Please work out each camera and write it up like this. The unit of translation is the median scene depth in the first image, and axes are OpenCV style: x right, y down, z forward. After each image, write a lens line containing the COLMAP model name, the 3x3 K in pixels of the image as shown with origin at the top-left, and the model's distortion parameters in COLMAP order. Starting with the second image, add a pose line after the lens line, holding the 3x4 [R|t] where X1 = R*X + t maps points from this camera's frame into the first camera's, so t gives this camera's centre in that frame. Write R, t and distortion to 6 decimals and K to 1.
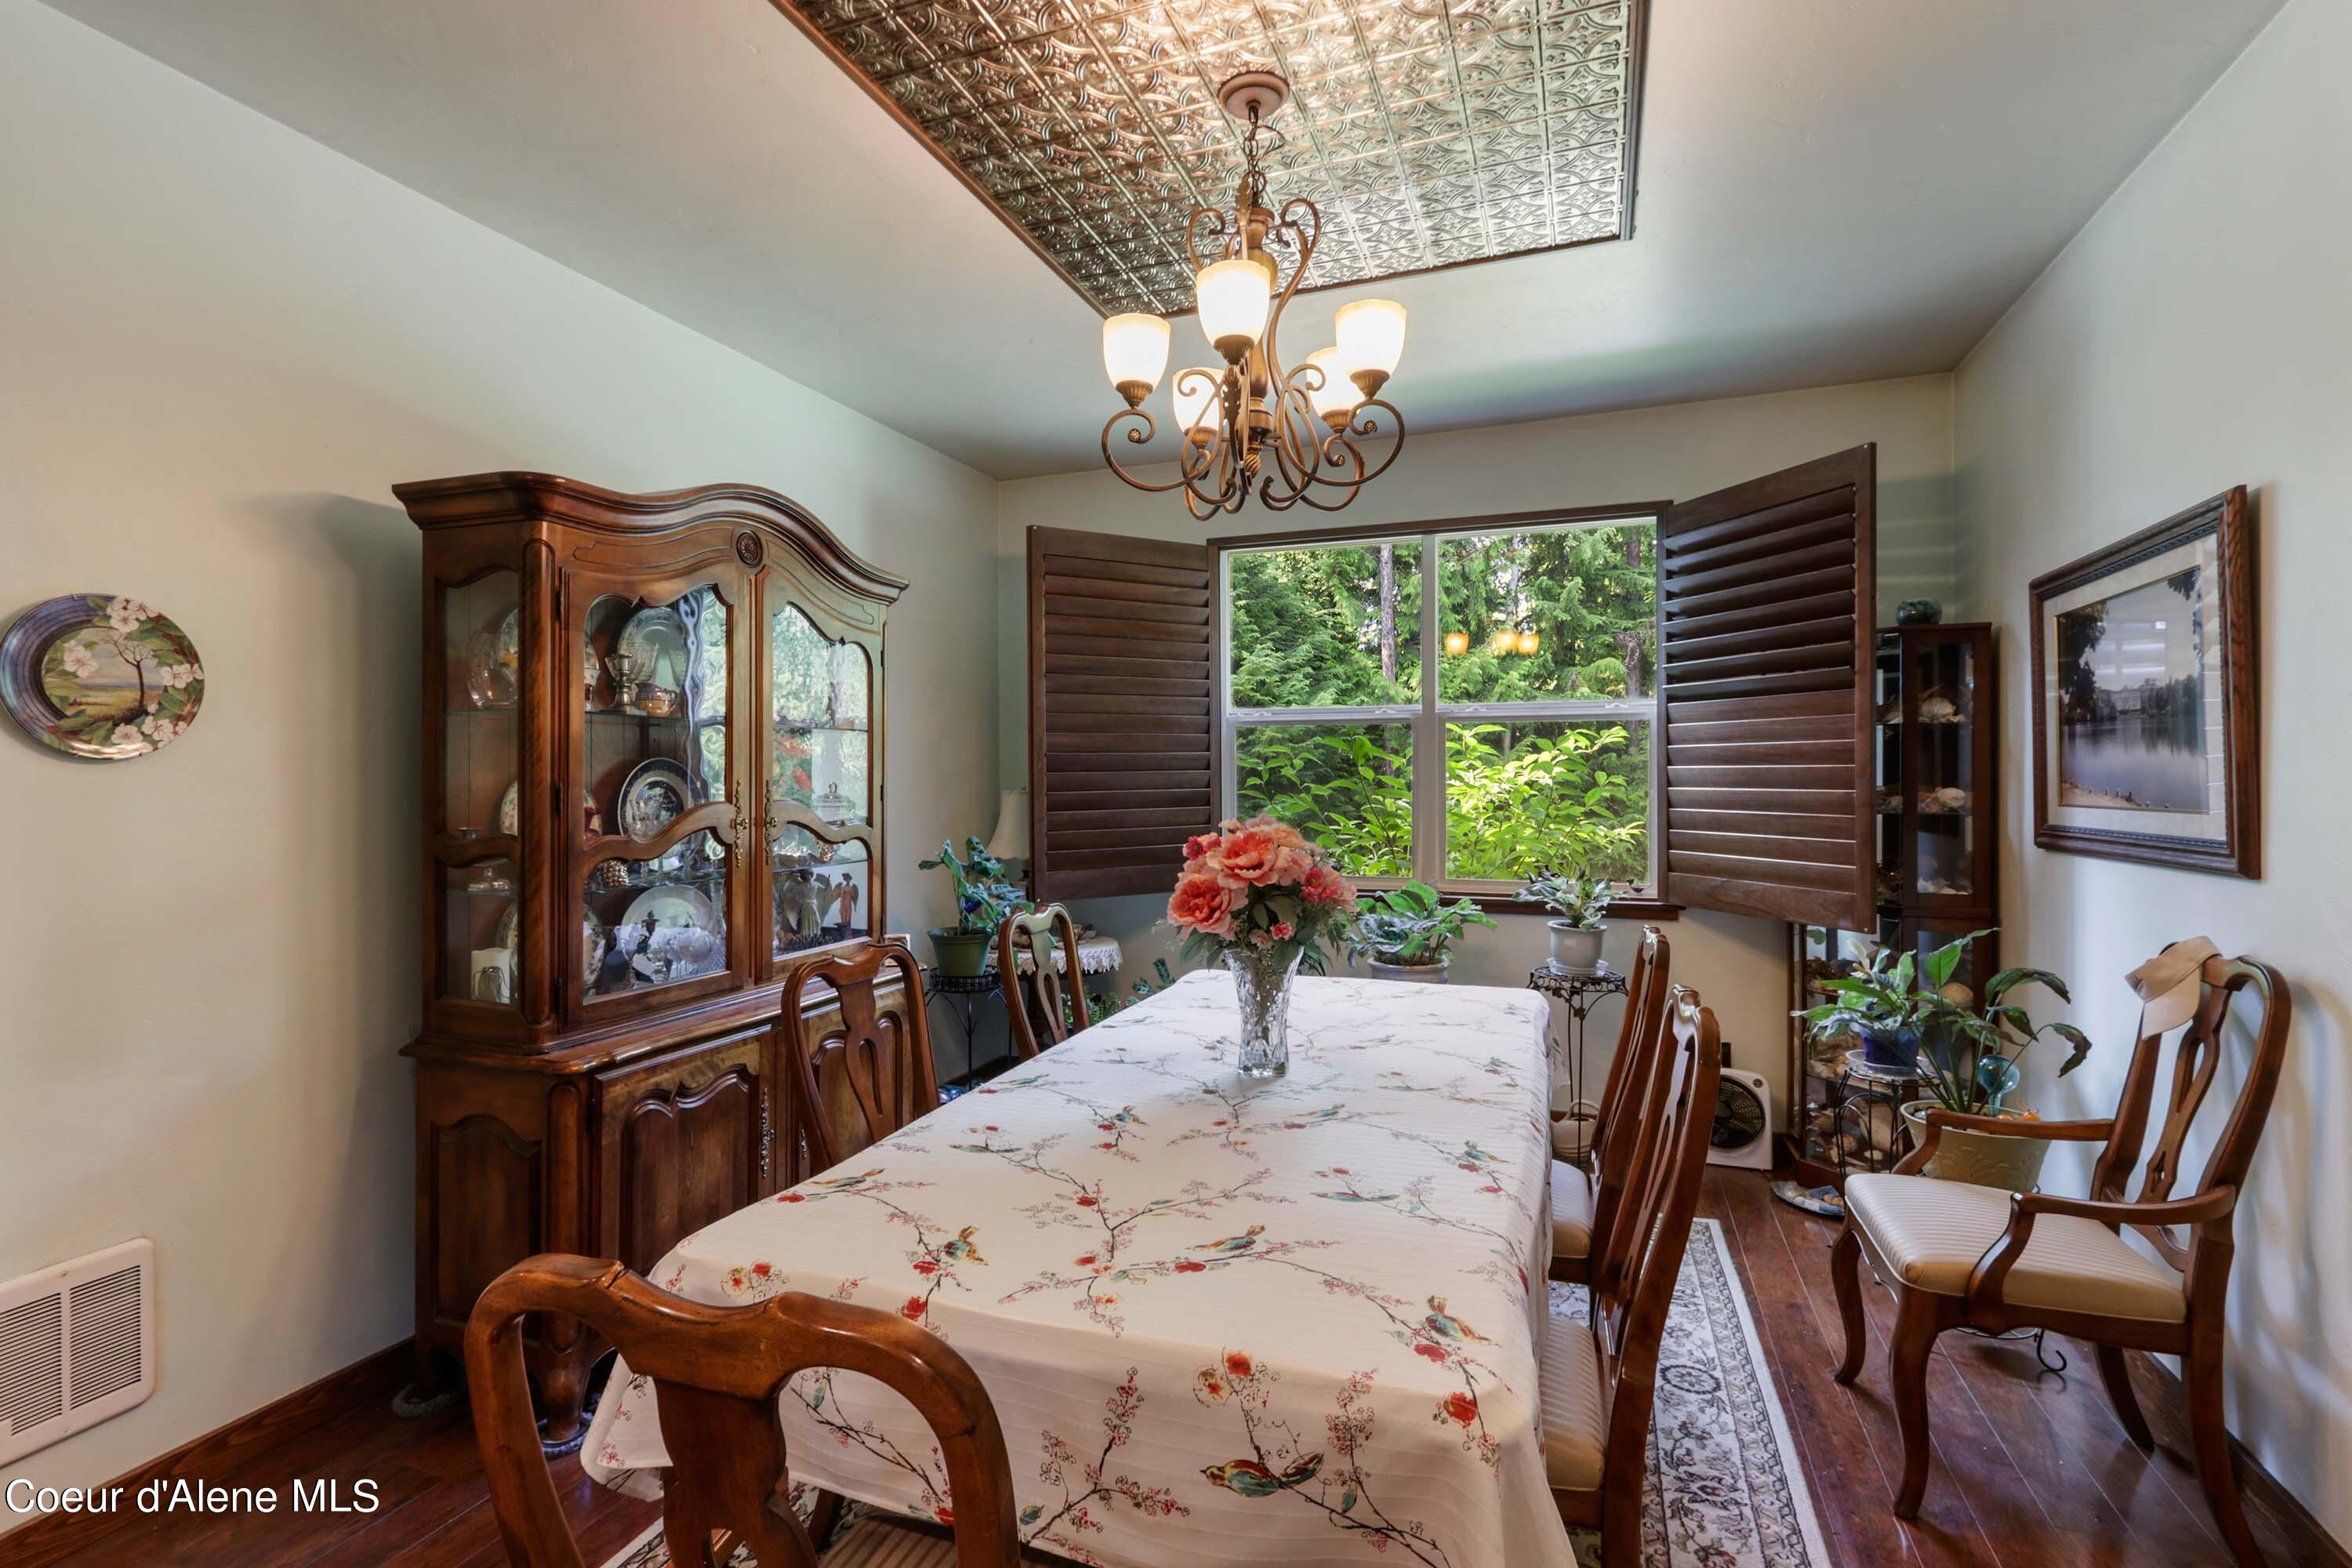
lens RADIAL K [[1098.6, 0, 1150.7], [0, 1098.6, 774.3], [0, 0, 1]] dist [0.002870, 0.000756]
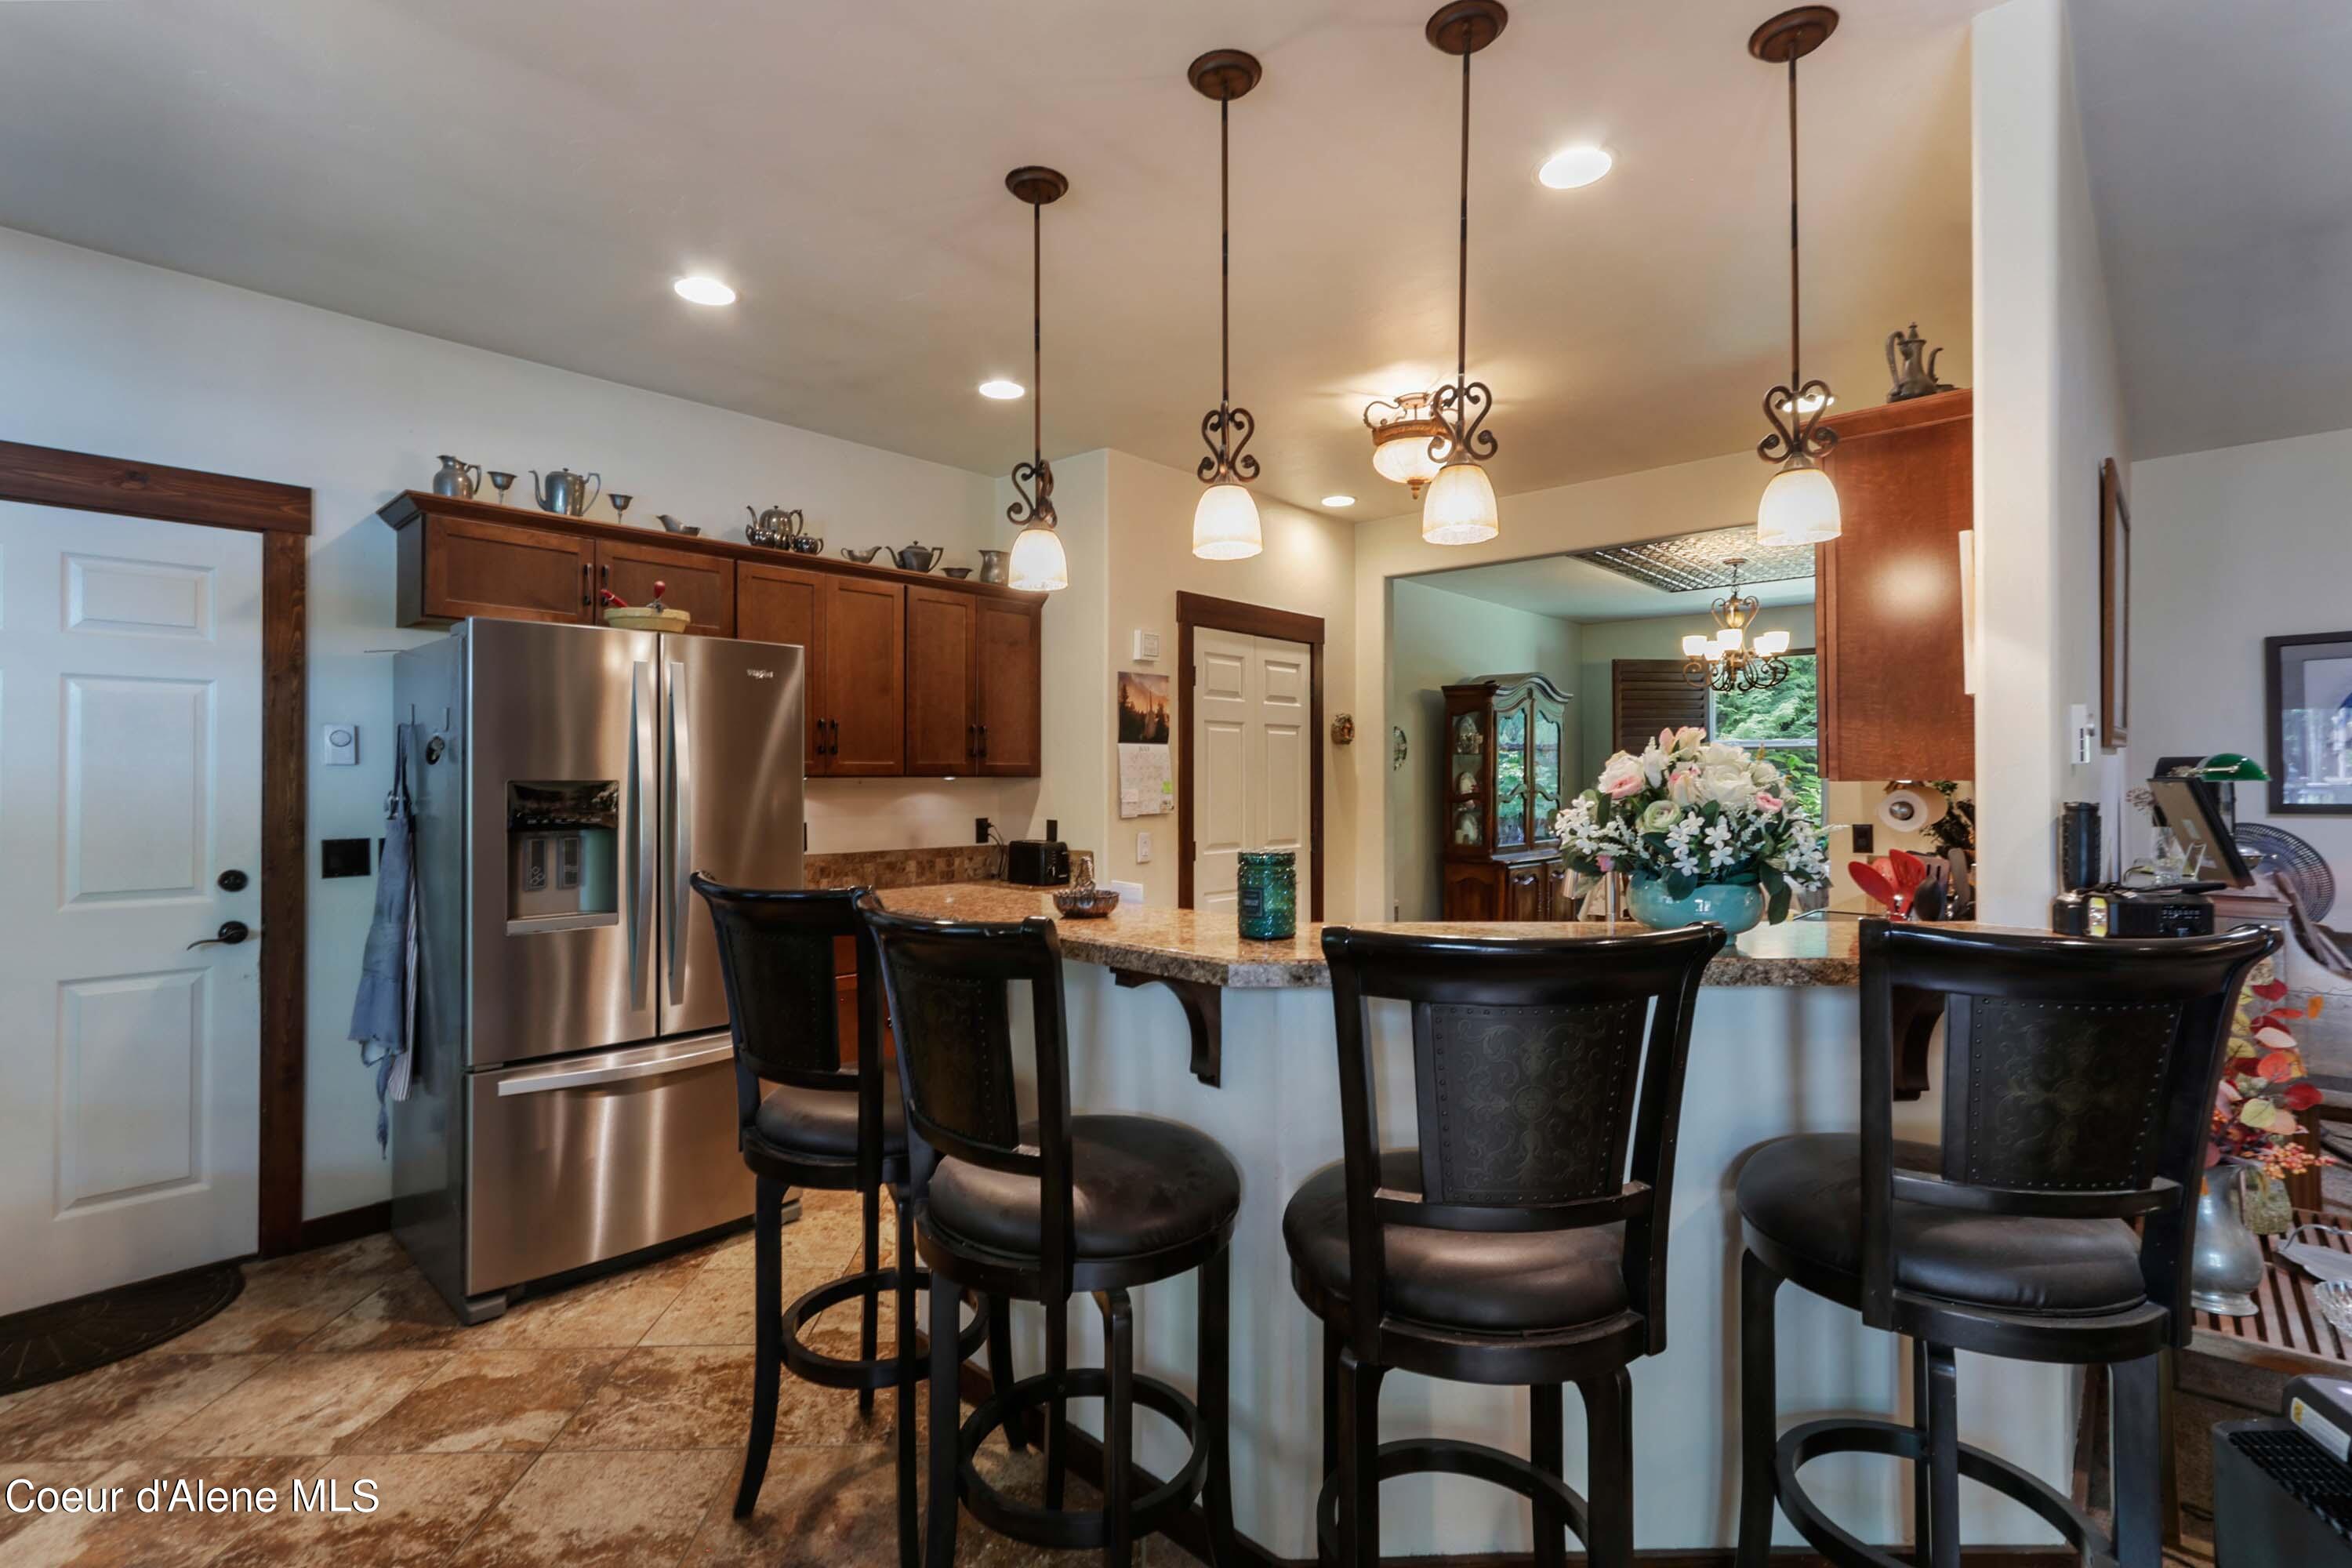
lens RADIAL K [[1098.6, 0, 1150.7], [0, 1098.6, 774.3], [0, 0, 1]] dist [0.002870, 0.000756]
pose [[0.930461, 0.003731, -0.366373, -0.294697], [-0.002954, 0.999992, 0.002684, -0.004707], [0.366380, -0.001415, 0.930464, -2.397833]]
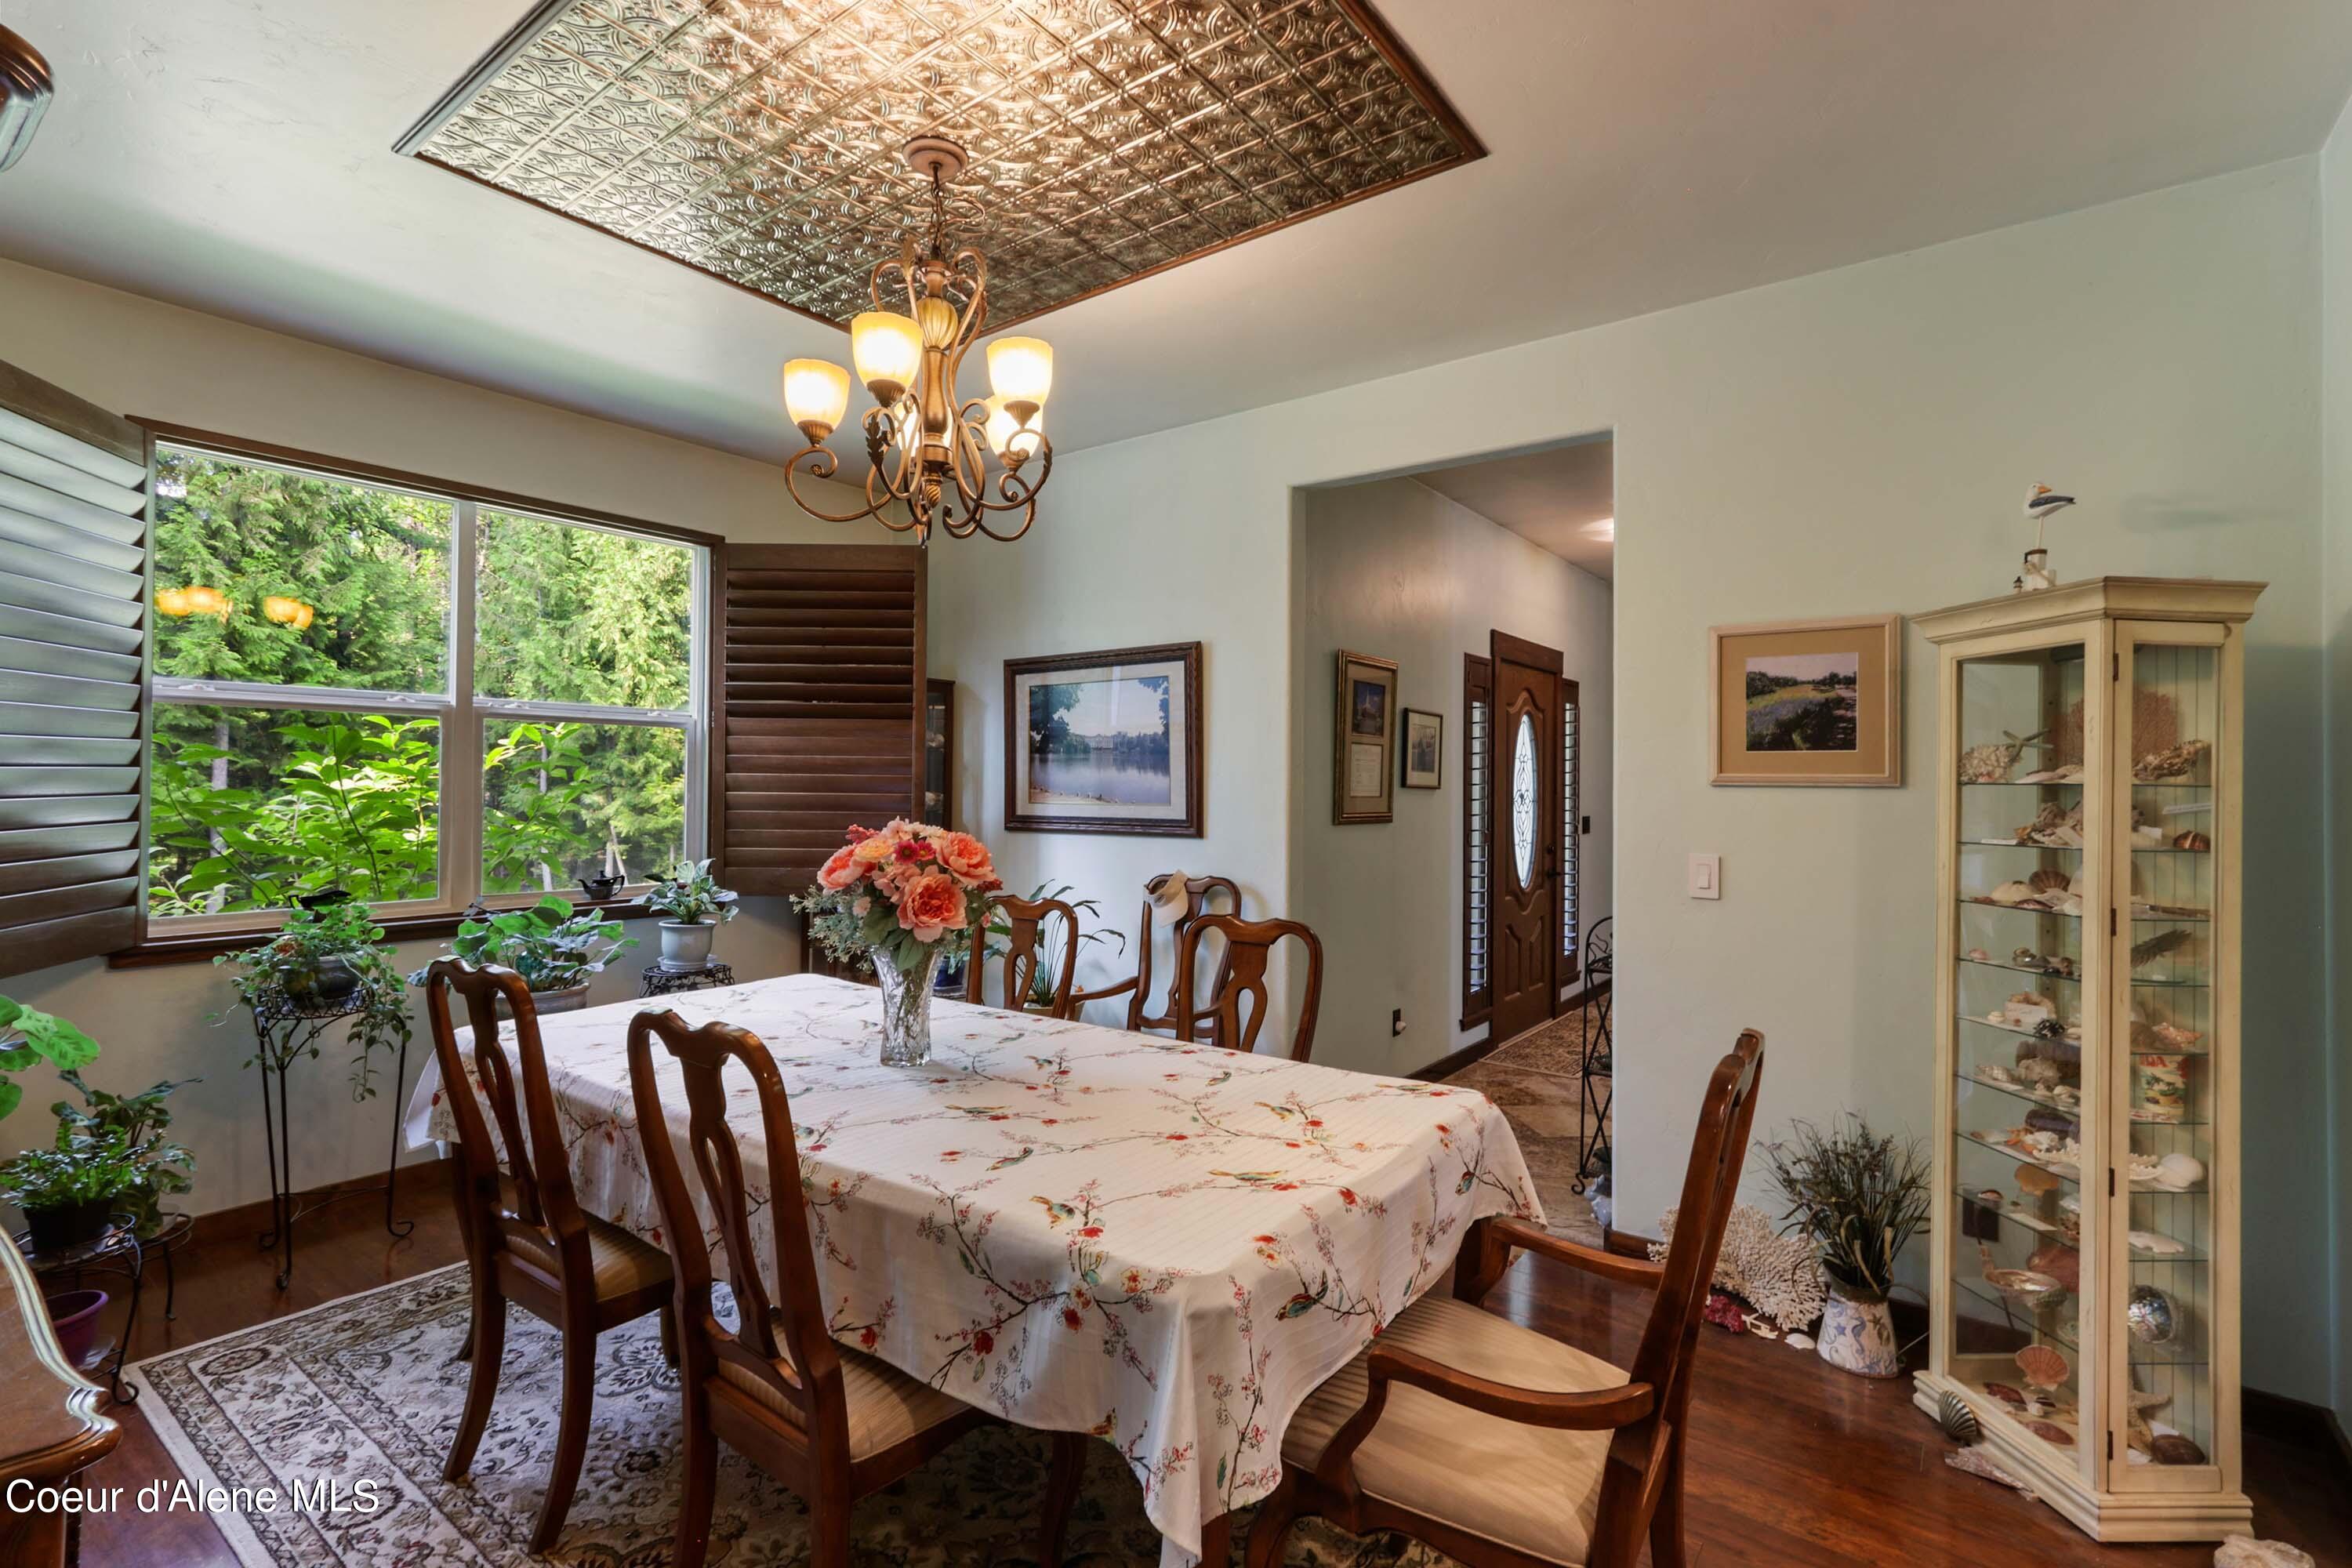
lens RADIAL K [[1098.6, 0, 1150.7], [0, 1098.6, 774.3], [0, 0, 1]] dist [0.002870, 0.000756]
pose [[0.275027, 0.014718, 0.961324, -0.850502], [-0.011744, 0.999860, -0.011948, 0.003753], [-0.961365, -0.008003, 0.275161, 0.483842]]
